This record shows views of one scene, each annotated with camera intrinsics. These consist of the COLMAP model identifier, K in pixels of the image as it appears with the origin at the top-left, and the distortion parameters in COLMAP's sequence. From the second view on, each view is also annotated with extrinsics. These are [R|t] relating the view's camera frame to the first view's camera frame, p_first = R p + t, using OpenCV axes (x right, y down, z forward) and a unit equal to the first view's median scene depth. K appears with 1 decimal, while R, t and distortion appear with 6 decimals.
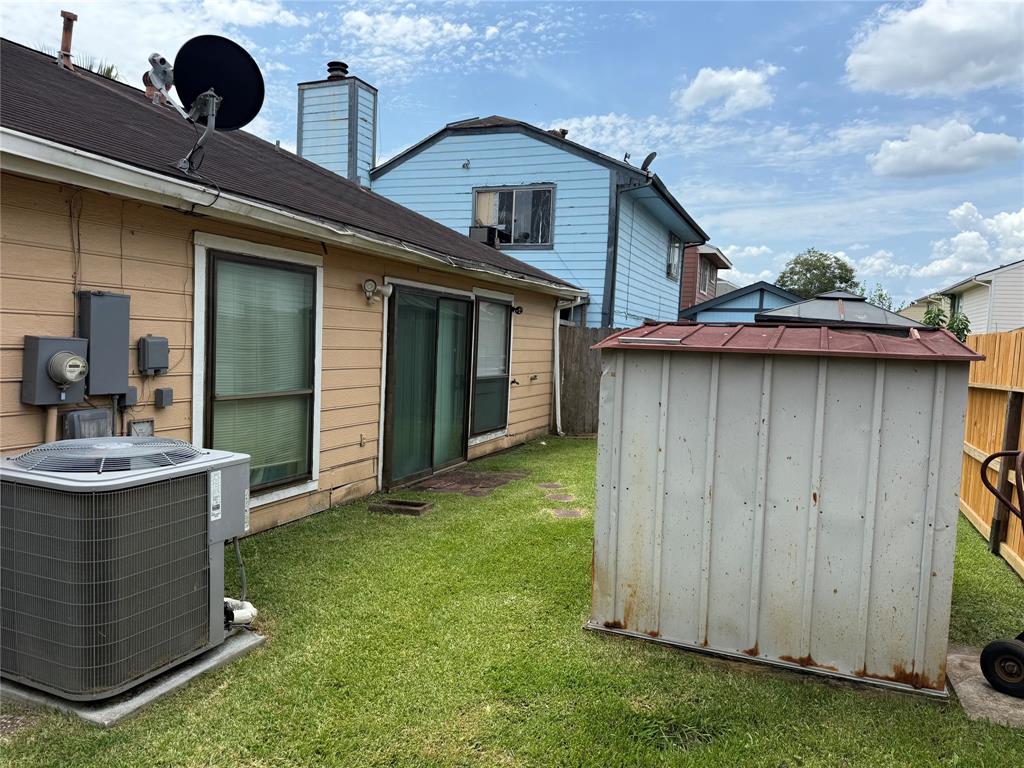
lens RADIAL K [[720.8, 0, 508.5], [0, 720.8, 385.3], [0, 0, 1]] dist [0.090797, -0.119196]
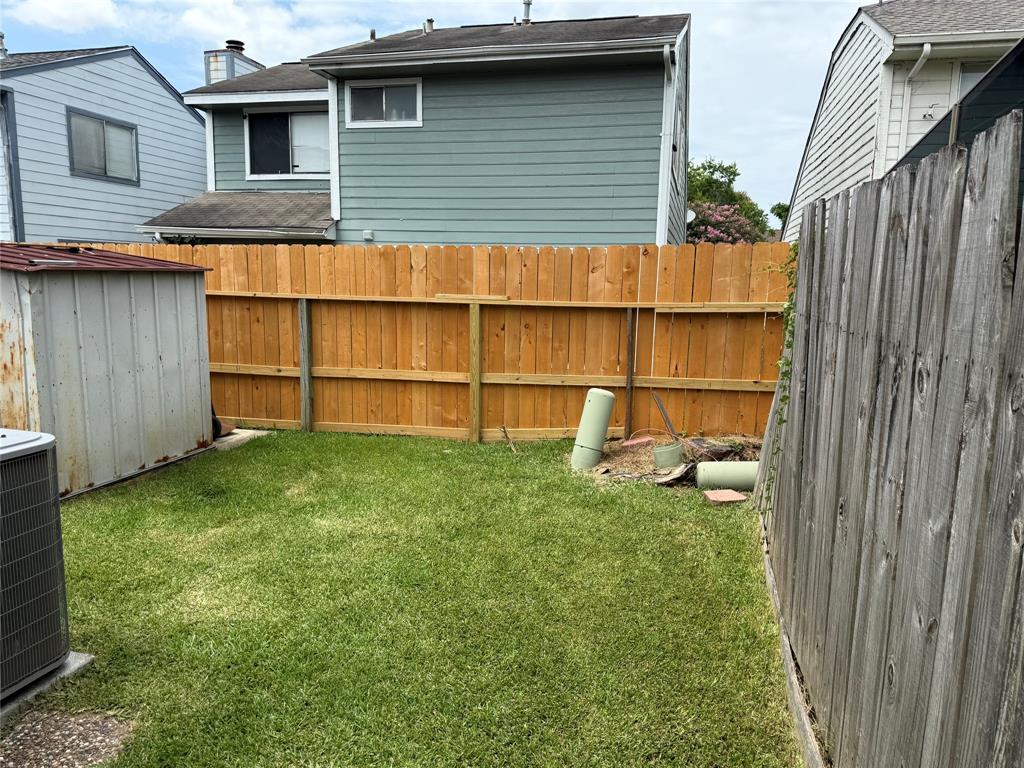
lens RADIAL K [[720.8, 0, 508.5], [0, 720.8, 385.3], [0, 0, 1]] dist [0.090797, -0.119196]
pose [[-0.130501, -0.186469, 0.973755, -1.239582], [0.049138, 0.979731, 0.194199, -0.064285], [-0.990230, 0.073191, -0.118693, 0.410810]]
